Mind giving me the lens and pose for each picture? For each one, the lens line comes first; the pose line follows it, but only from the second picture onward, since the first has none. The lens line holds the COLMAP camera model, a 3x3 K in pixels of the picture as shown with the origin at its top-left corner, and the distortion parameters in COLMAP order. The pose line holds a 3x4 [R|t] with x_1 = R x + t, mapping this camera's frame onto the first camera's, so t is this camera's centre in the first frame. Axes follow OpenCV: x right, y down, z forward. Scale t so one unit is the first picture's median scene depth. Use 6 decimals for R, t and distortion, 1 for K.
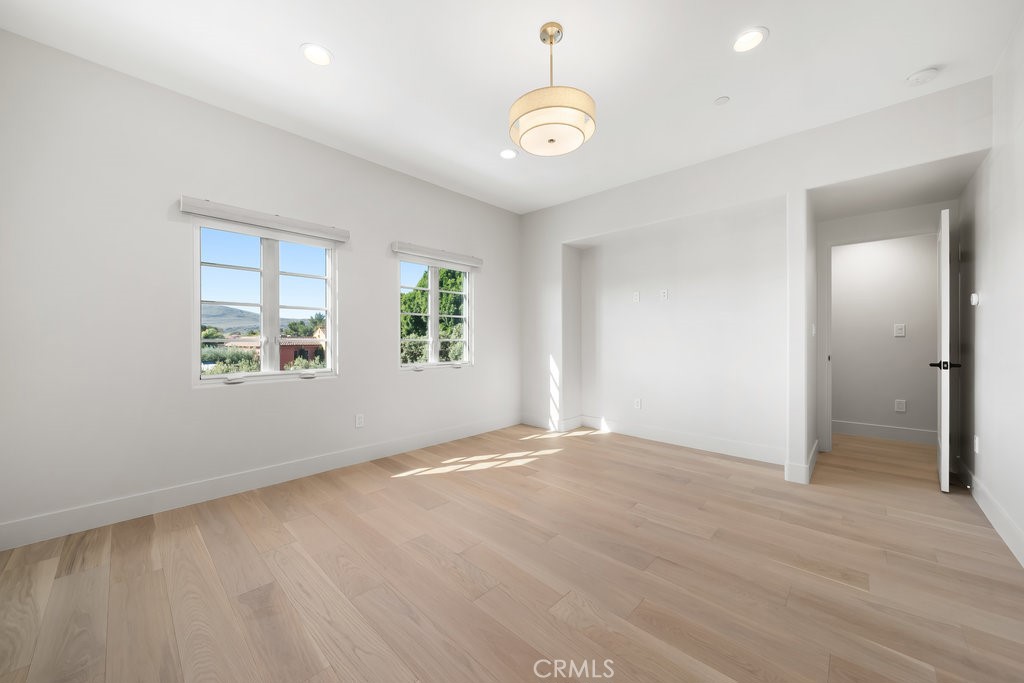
lens RADIAL K [[383.9, 0, 522.1], [0, 383.9, 337.9], [0, 0, 1]] dist [-0.003265, -0.000218]
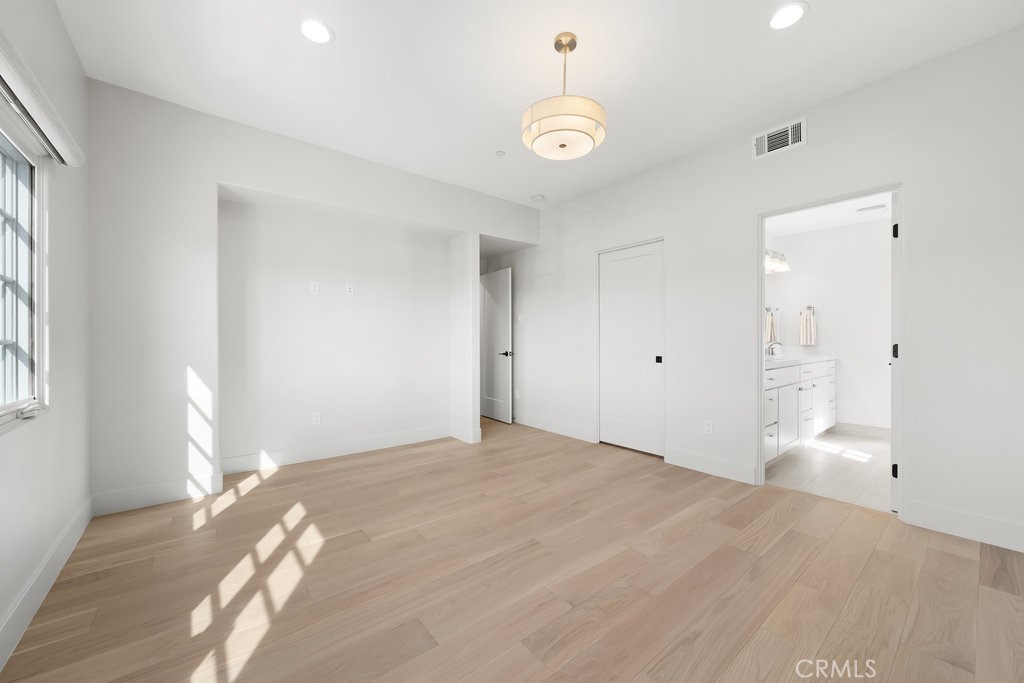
lens RADIAL K [[383.9, 0, 521.1], [0, 383.9, 342.8], [0, 0, 1]] dist [-0.003265, -0.000218]
pose [[0.128016, -0.009546, 0.991726, -0.589196], [-0.001834, 0.999950, 0.009862, 0.000699], [-0.991770, -0.003082, 0.127992, 0.609145]]
